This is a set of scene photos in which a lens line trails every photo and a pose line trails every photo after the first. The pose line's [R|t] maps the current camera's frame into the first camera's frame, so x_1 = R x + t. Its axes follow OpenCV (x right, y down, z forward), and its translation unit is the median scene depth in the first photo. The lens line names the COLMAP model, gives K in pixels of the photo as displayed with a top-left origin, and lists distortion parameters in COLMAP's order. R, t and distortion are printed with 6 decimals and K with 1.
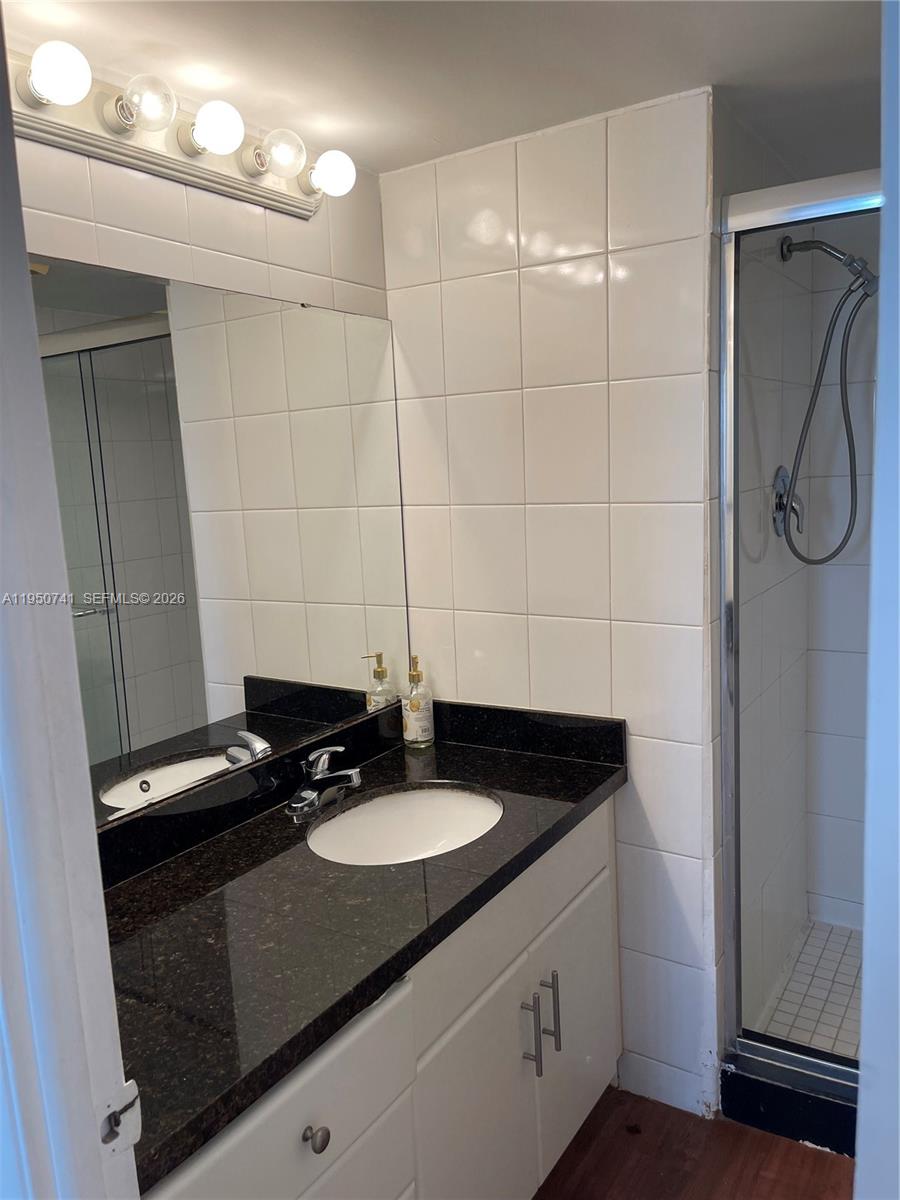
lens RADIAL K [[910.7, 0, 444.3], [0, 910.7, 600.4], [0, 0, 1]] dist [0.076105, -0.102745]
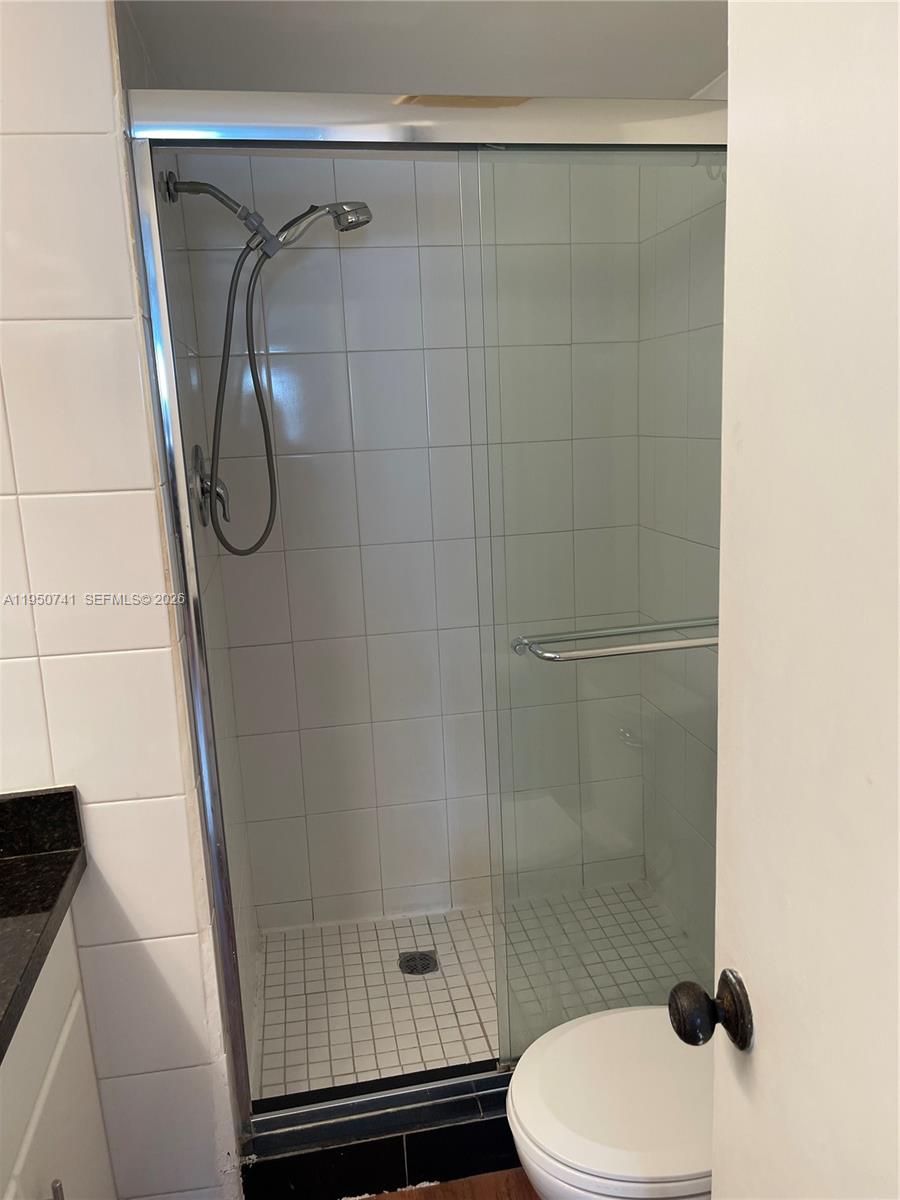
lens RADIAL K [[910.7, 0, 444.3], [0, 910.7, 600.4], [0, 0, 1]] dist [0.076105, -0.102745]
pose [[0.741573, -0.120720, 0.659921, -0.054173], [0.112791, 0.992110, 0.054740, -0.025753], [-0.661322, 0.033840, 0.749338, 0.235111]]
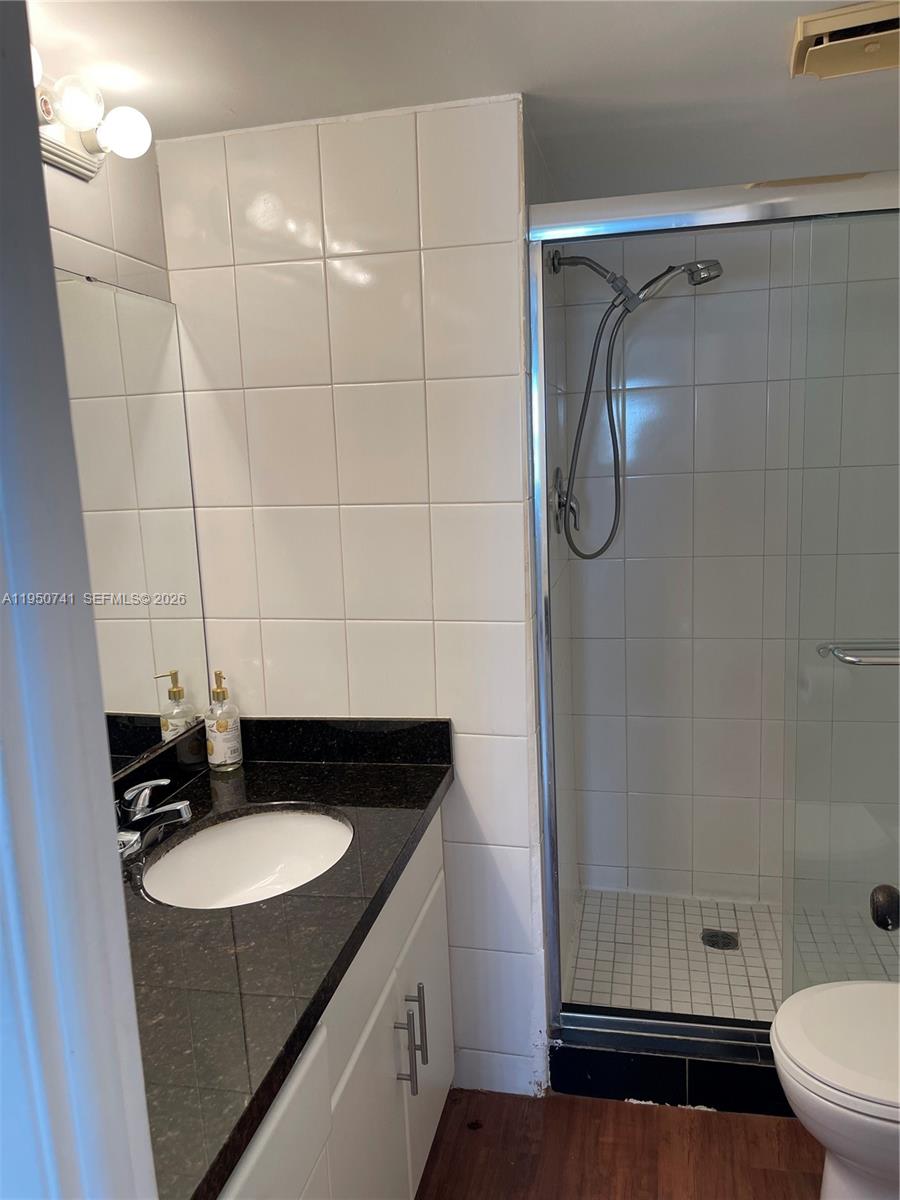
lens RADIAL K [[909.3, 0, 447.8], [0, 909.3, 603.4], [0, 0, 1]] dist [0.071661, -0.079427]
pose [[0.938692, -0.047856, 0.341419, -0.138508], [0.047891, 0.998818, 0.008332, -0.004603], [-0.341414, 0.008529, 0.939874, 0.060678]]
